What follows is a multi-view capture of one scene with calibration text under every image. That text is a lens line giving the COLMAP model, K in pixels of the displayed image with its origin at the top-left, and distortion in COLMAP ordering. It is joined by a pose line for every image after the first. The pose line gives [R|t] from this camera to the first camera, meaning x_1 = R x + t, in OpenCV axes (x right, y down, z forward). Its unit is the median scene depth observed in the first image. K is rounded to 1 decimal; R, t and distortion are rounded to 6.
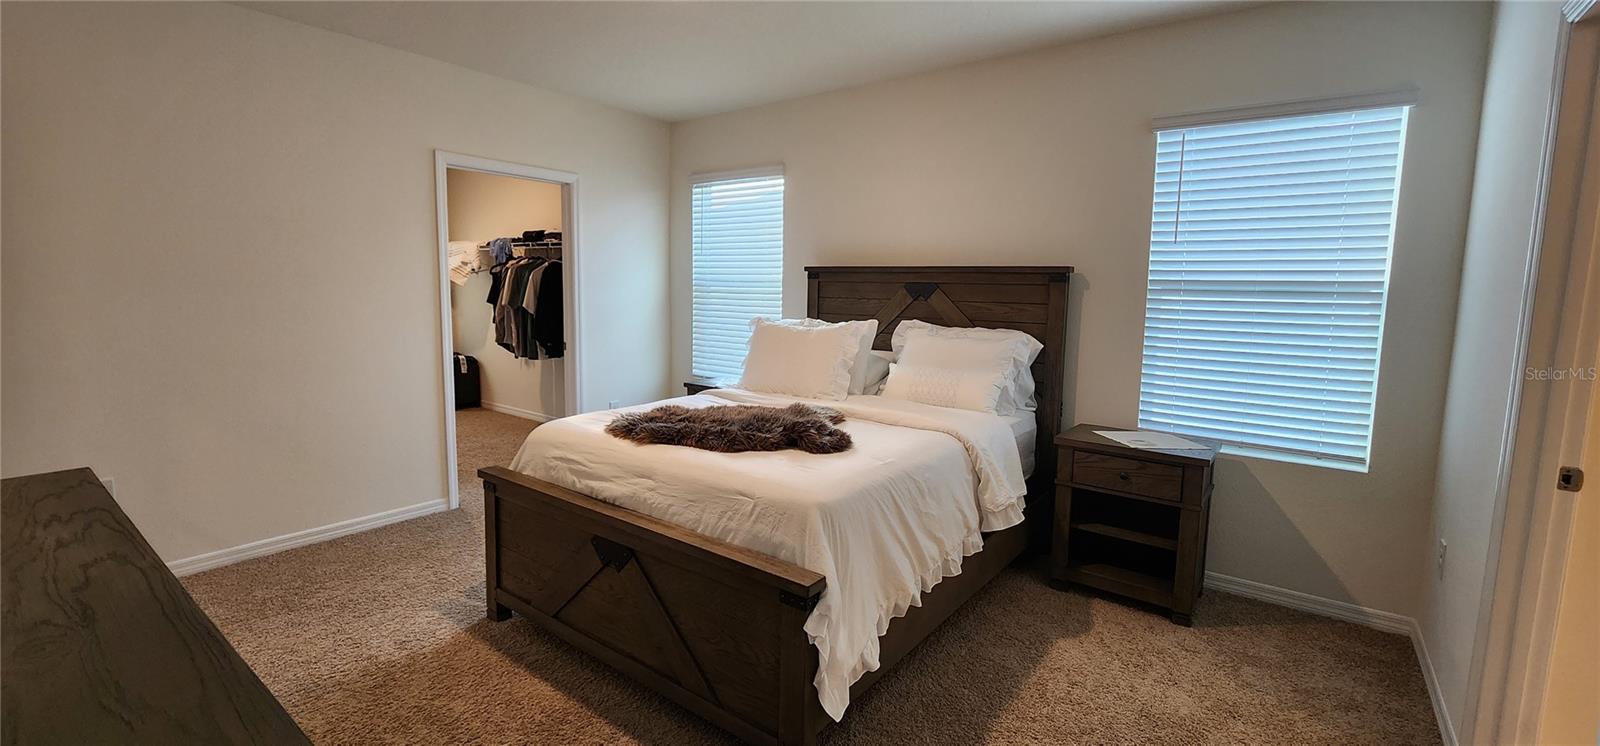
lens RADIAL K [[668.1, 0, 806.1], [0, 668.1, 358.7], [0, 0, 1]] dist [0.003682, -0.000121]
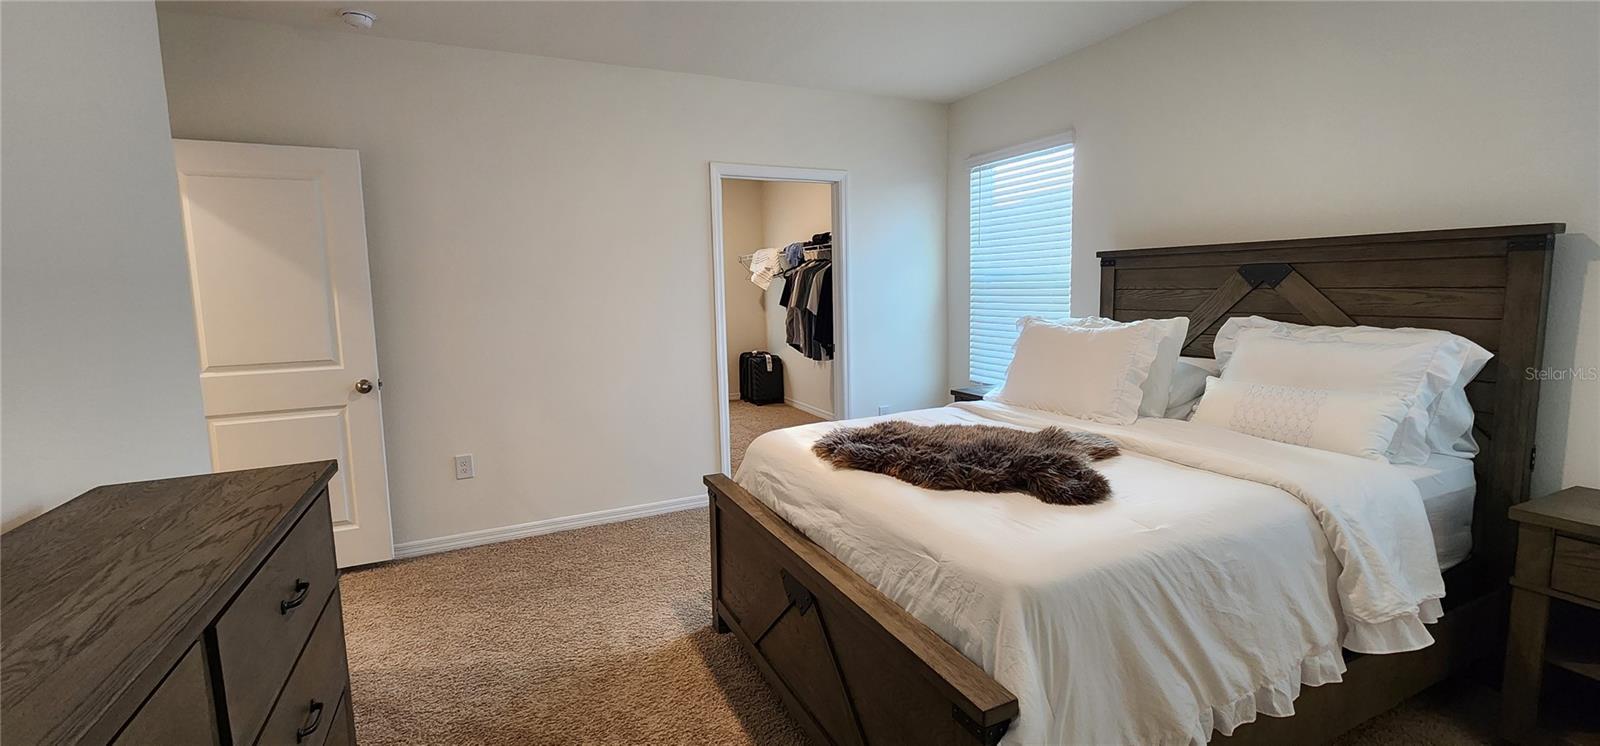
lens RADIAL K [[668.1, 0, 806.1], [0, 668.1, 358.7], [0, 0, 1]] dist [0.003682, -0.000121]
pose [[0.886819, 0.013258, -0.461926, 0.080110], [-0.011841, 0.999912, 0.005966, -0.012530], [0.461965, 0.000179, 0.886898, 0.158329]]
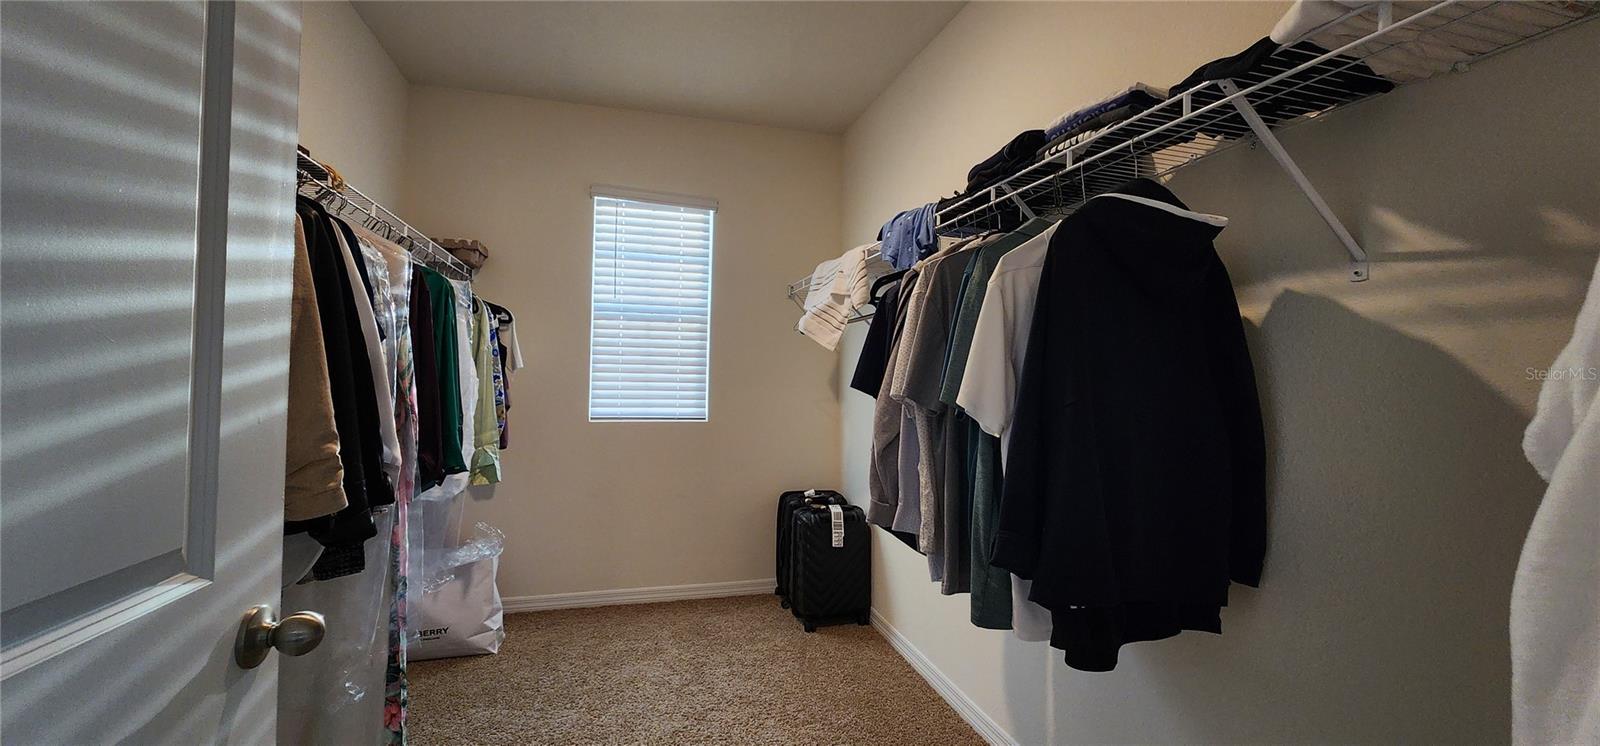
lens RADIAL K [[668.1, 0, 806.1], [0, 668.1, 358.7], [0, 0, 1]] dist [0.003682, -0.000121]
pose [[0.801170, -0.019903, -0.598106, -0.546658], [-0.064994, 0.990641, -0.120025, -0.104988], [0.594897, 0.135034, 0.792378, 1.311014]]
